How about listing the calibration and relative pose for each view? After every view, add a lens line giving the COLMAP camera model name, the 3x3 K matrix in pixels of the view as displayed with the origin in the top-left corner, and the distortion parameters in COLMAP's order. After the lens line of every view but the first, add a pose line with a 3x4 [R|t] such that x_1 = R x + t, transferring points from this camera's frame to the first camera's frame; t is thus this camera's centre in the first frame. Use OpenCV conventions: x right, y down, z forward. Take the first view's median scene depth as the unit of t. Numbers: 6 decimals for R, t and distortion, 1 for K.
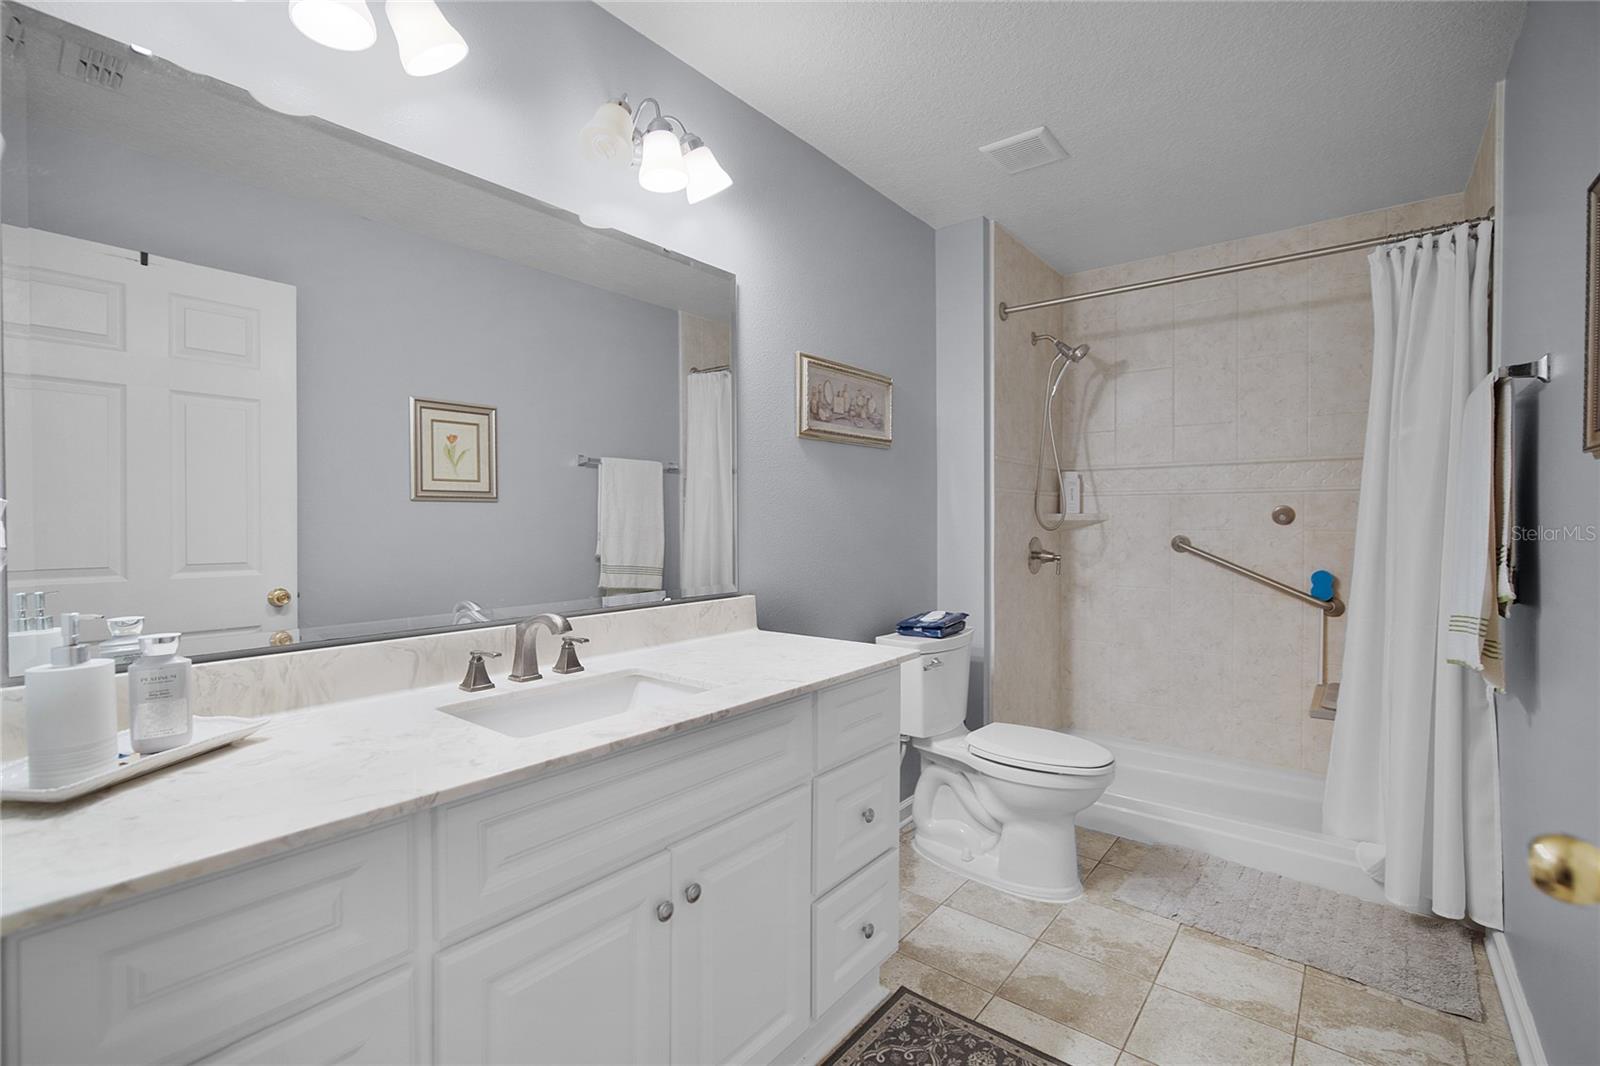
lens RADIAL K [[731.0, 0, 799.4], [0, 731.0, 525.8], [0, 0, 1]] dist [-0.018537, 0.005611]
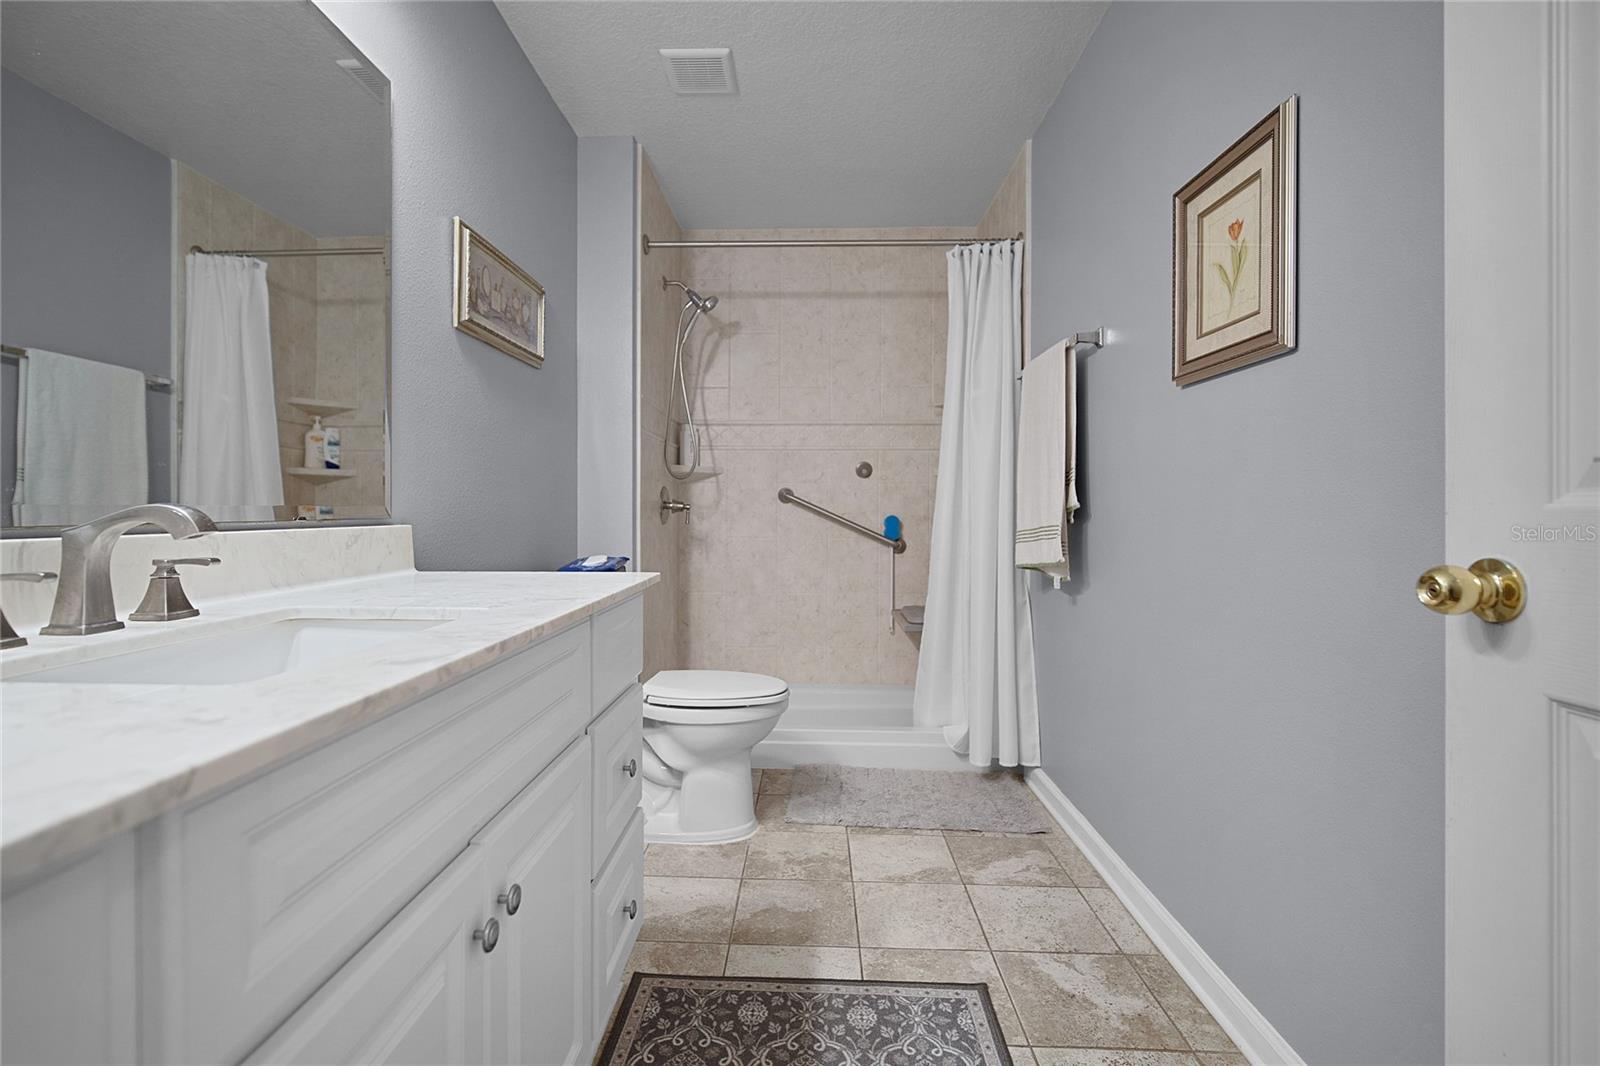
lens RADIAL K [[731.0, 0, 795.4], [0, 731.0, 511.7], [0, 0, 1]] dist [-0.018537, 0.005611]
pose [[0.794998, 0.001696, 0.606610, -0.184817], [0.005175, 0.999941, -0.009578, 0.084634], [-0.606590, 0.010753, 0.794942, 0.167068]]
